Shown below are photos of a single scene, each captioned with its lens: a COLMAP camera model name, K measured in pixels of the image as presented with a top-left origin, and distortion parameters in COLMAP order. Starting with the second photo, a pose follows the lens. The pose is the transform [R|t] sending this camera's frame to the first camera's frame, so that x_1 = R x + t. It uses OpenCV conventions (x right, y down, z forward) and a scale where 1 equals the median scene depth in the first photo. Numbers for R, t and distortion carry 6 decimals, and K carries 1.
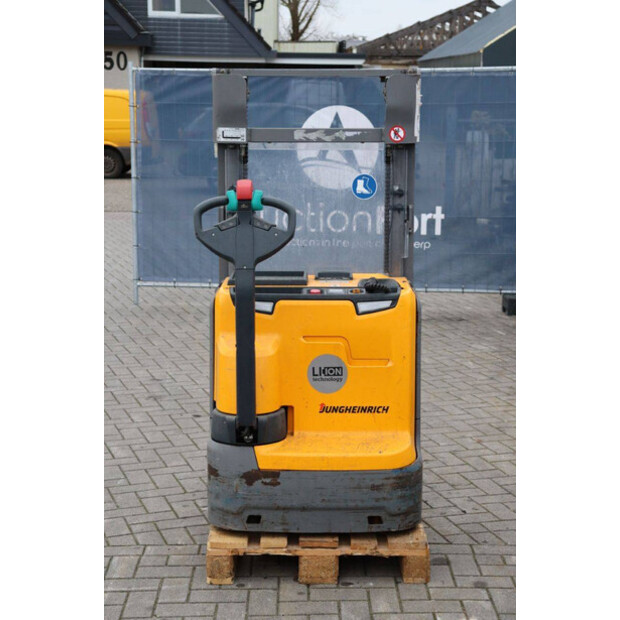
lens RADIAL K [[1207.8, 0, 297.0], [0, 1207.8, 309.8], [0, 0, 1]] dist [0.286093, -0.095721]
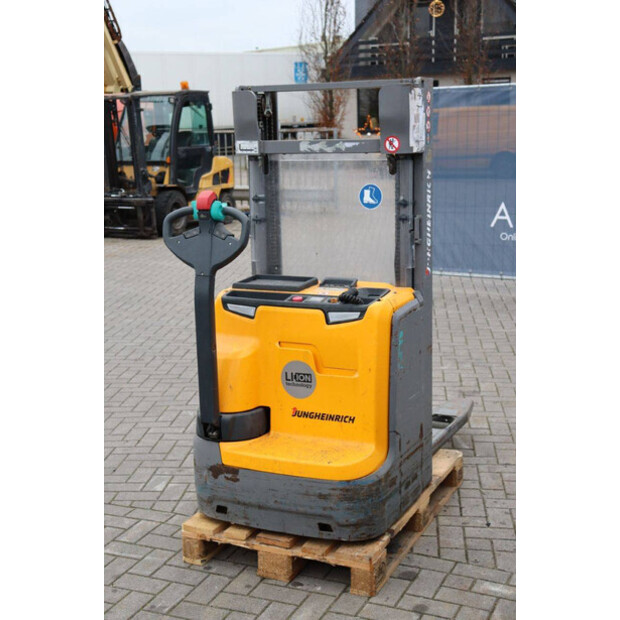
lens RADIAL K [[943.5, 0, 295.6], [0, 943.5, 310.3], [0, 0, 1]] dist [0.107521, 0.045356]
pose [[0.907187, 0.057360, -0.416799, 0.358832], [-0.044073, 0.998168, 0.041440, -0.039609], [0.418413, -0.019224, 0.908054, 0.274312]]
